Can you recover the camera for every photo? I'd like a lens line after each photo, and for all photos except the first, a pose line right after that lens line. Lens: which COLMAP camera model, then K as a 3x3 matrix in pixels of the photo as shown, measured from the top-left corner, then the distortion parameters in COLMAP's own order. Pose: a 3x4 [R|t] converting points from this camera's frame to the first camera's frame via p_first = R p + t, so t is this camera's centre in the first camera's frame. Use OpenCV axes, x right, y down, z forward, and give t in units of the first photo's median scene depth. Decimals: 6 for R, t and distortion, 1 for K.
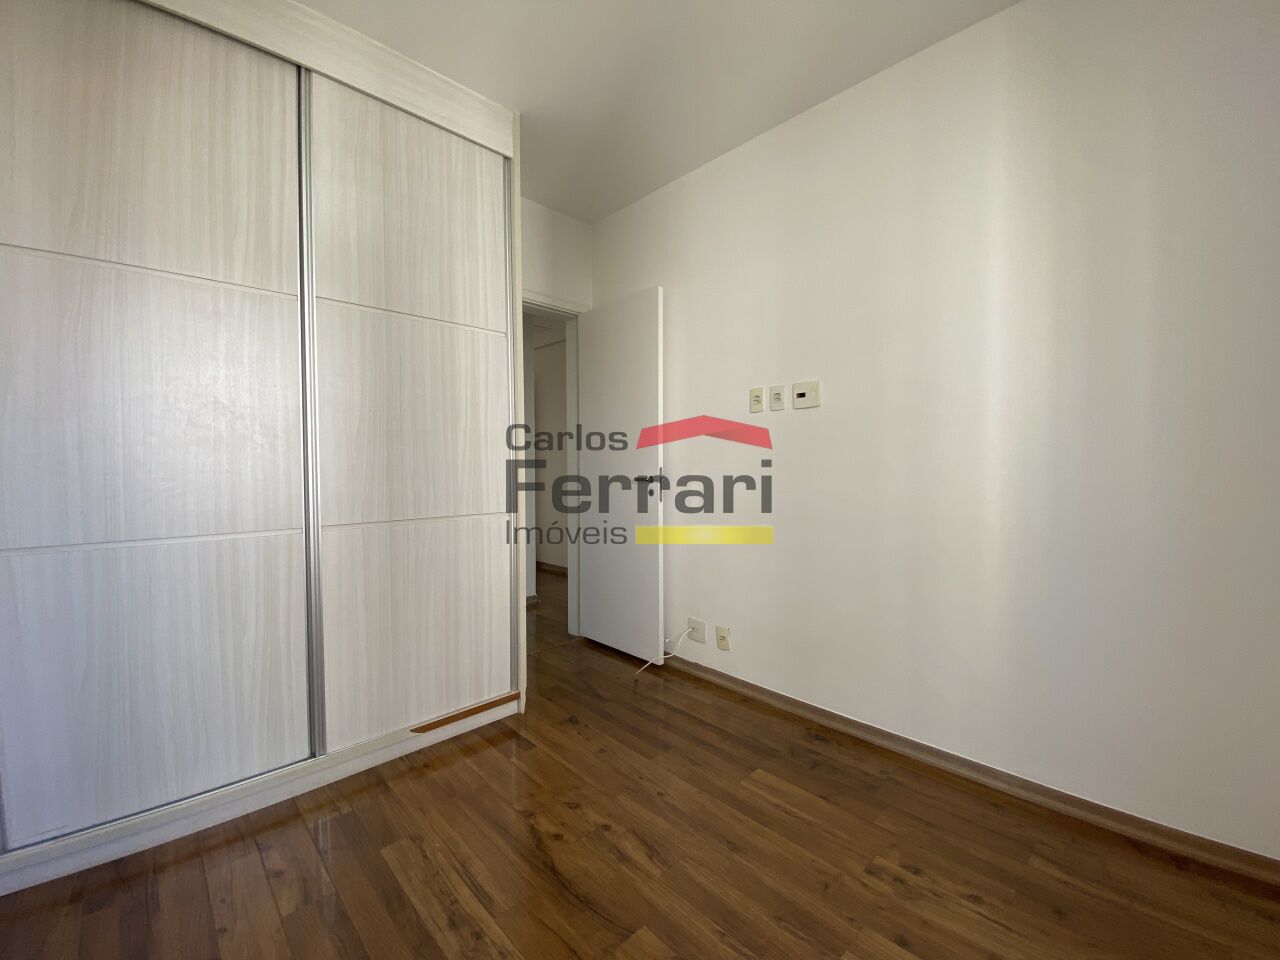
lens RADIAL K [[523.2, 0, 640.0], [0, 523.2, 480.0], [0, 0, 1]] dist [0.015531, -0.014716]
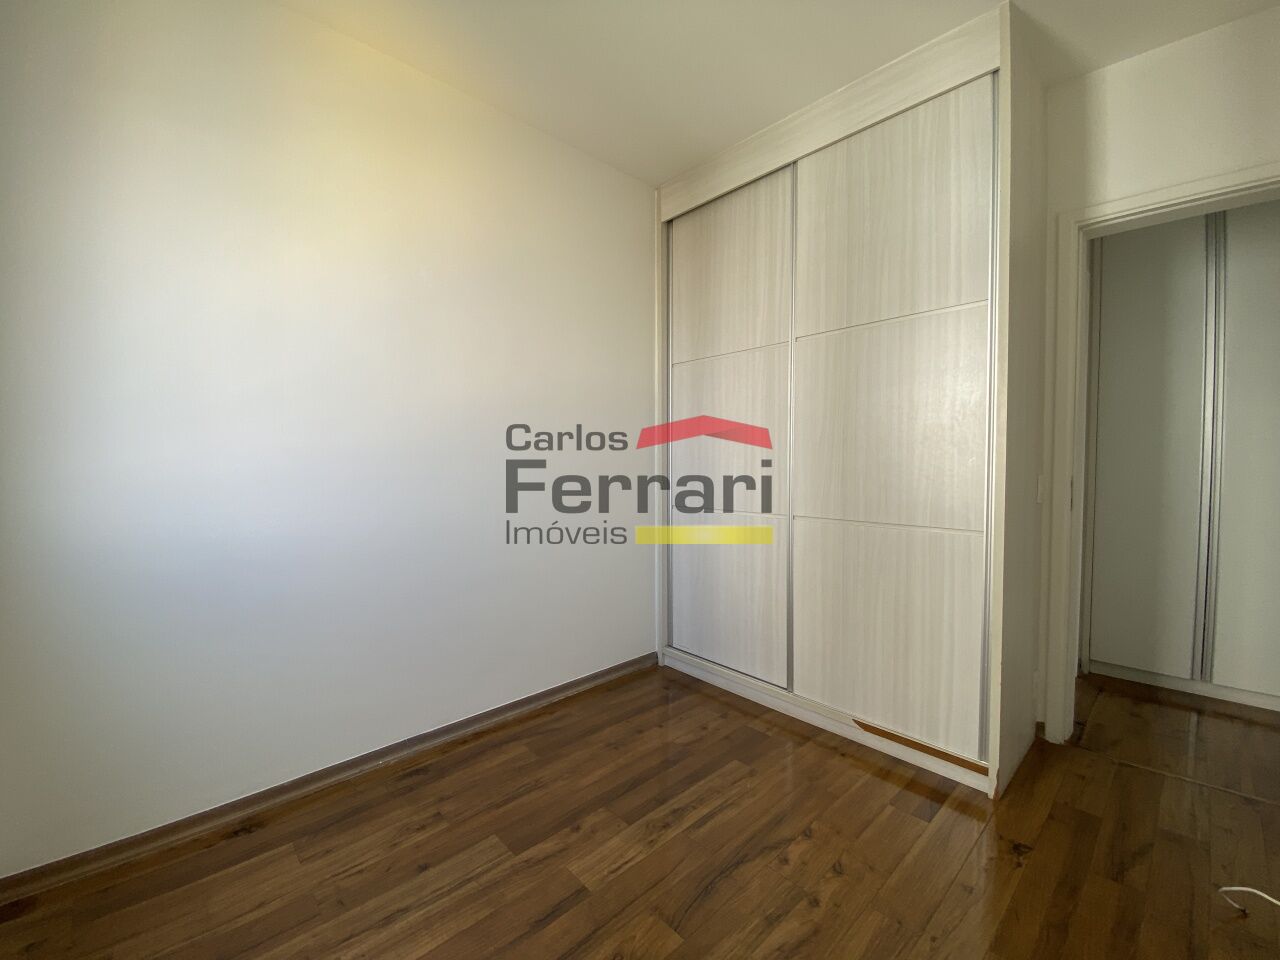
lens RADIAL K [[523.2, 0, 640.0], [0, 523.2, 480.0], [0, 0, 1]] dist [0.015531, -0.014716]
pose [[-0.006366, 0.043904, -0.999015, 0.758255], [-0.029005, 0.998607, 0.044071, -0.050677], [0.999559, 0.029257, -0.005083, 0.704065]]
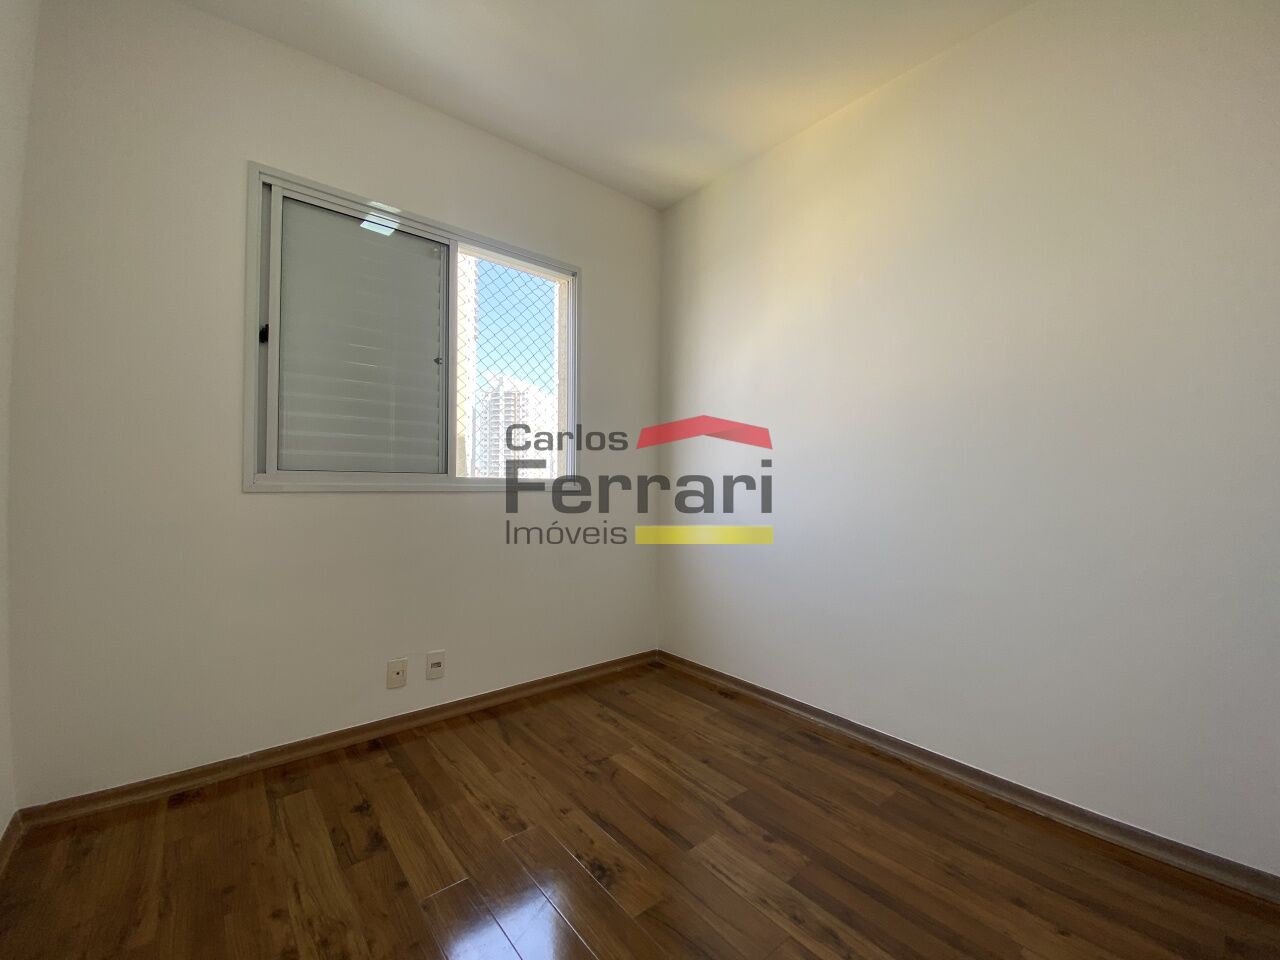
lens RADIAL K [[523.2, 0, 640.0], [0, 523.2, 480.0], [0, 0, 1]] dist [0.015531, -0.014716]
pose [[-0.997663, -0.007184, 0.067952, -0.052901], [-0.005407, 0.999640, 0.026296, -0.004902], [-0.068117, 0.025867, -0.997342, 1.547086]]
